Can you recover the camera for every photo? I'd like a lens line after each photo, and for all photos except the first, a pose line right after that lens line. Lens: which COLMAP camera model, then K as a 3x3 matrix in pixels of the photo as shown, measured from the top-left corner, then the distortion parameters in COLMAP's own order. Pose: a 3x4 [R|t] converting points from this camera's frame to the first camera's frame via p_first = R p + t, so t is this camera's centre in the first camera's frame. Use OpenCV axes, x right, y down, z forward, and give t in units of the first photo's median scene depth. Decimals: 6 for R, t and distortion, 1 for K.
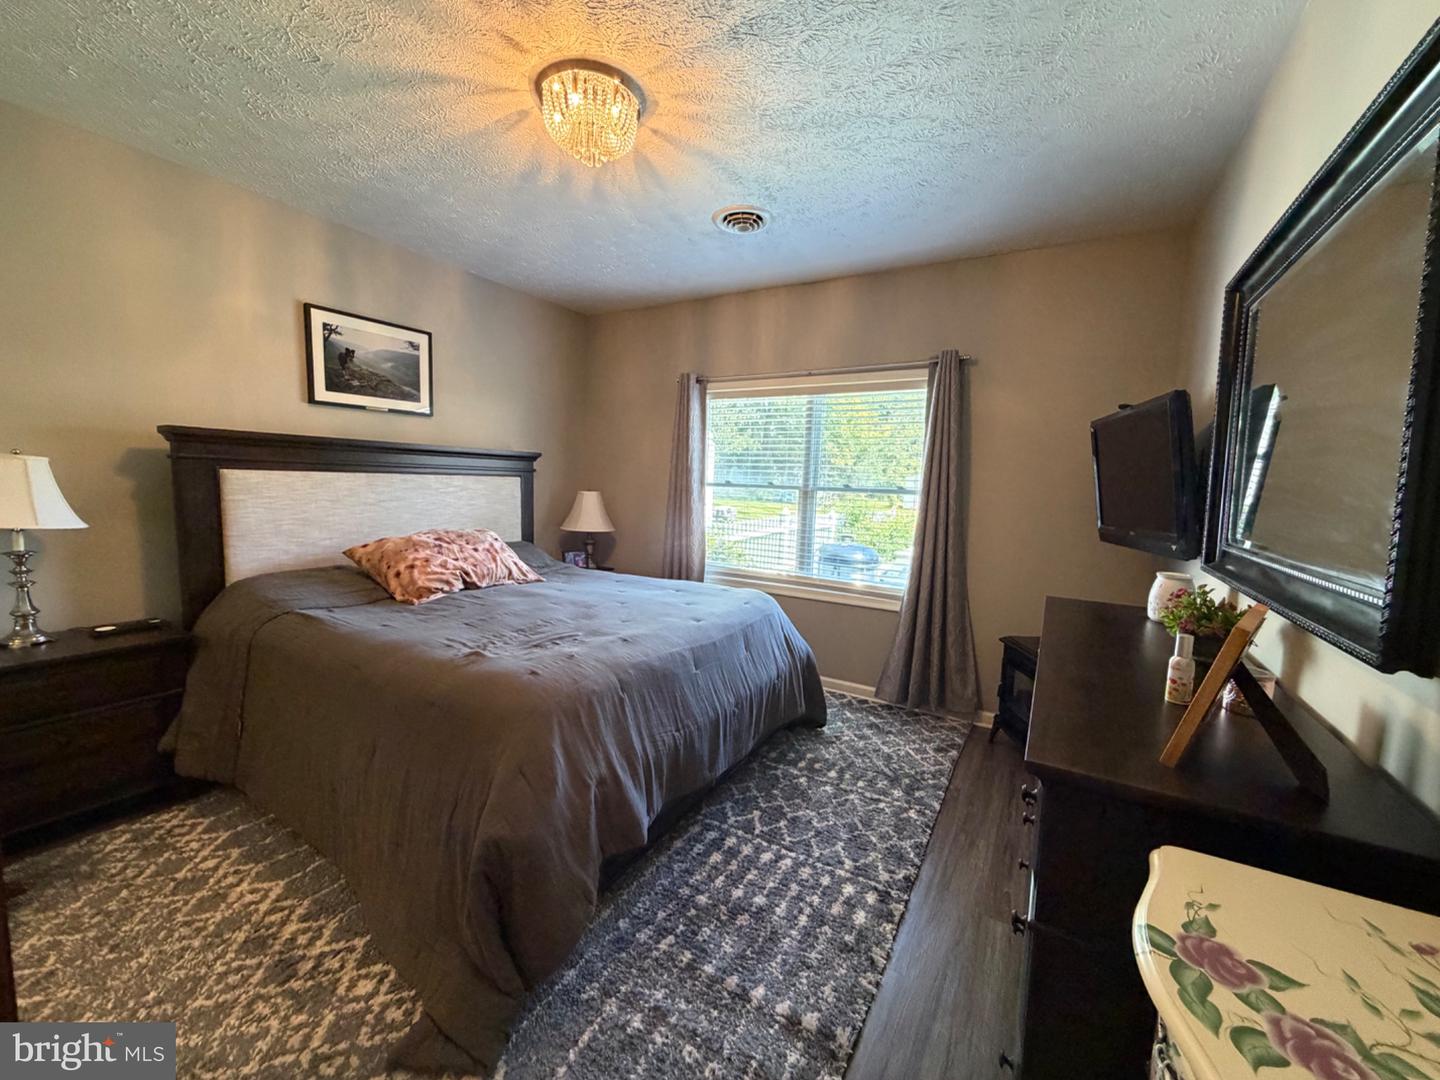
lens RADIAL K [[575.2, 0, 717.3], [0, 575.2, 540.7], [0, 0, 1]] dist [0.000522, 0.000344]
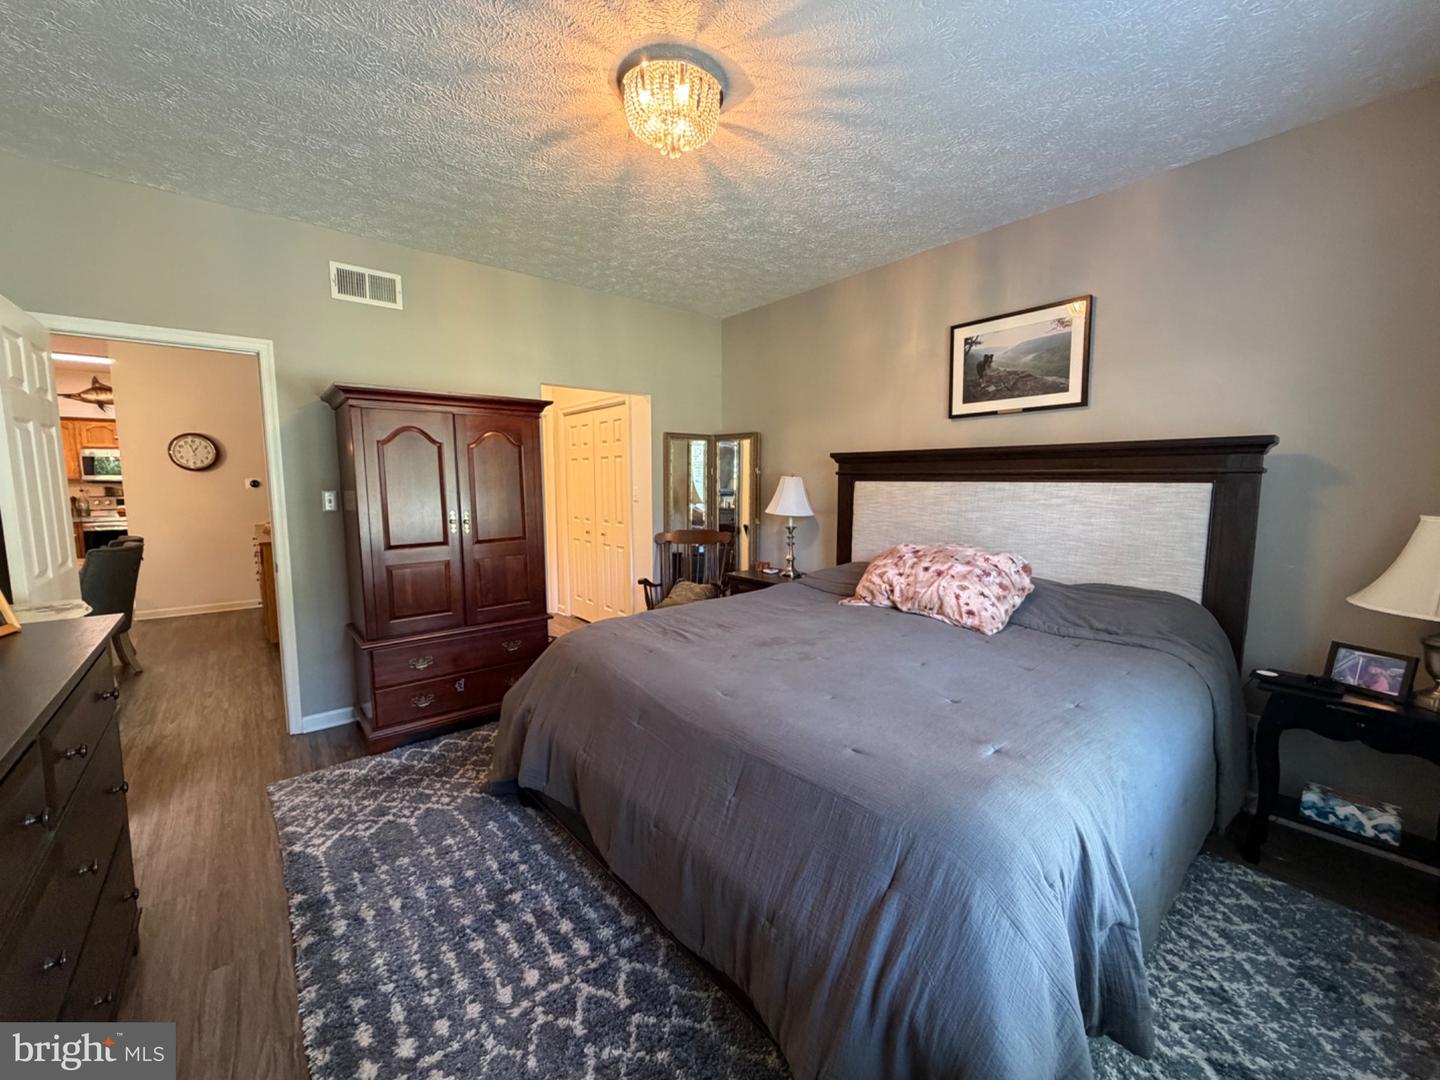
lens RADIAL K [[575.2, 0, 717.3], [0, 575.2, 540.7], [0, 0, 1]] dist [0.000522, 0.000344]
pose [[-0.339562, 0.066282, -0.938245, 0.466910], [-0.111821, 0.987595, 0.110237, -0.082731], [0.933913, 0.142348, -0.327938, 0.975615]]
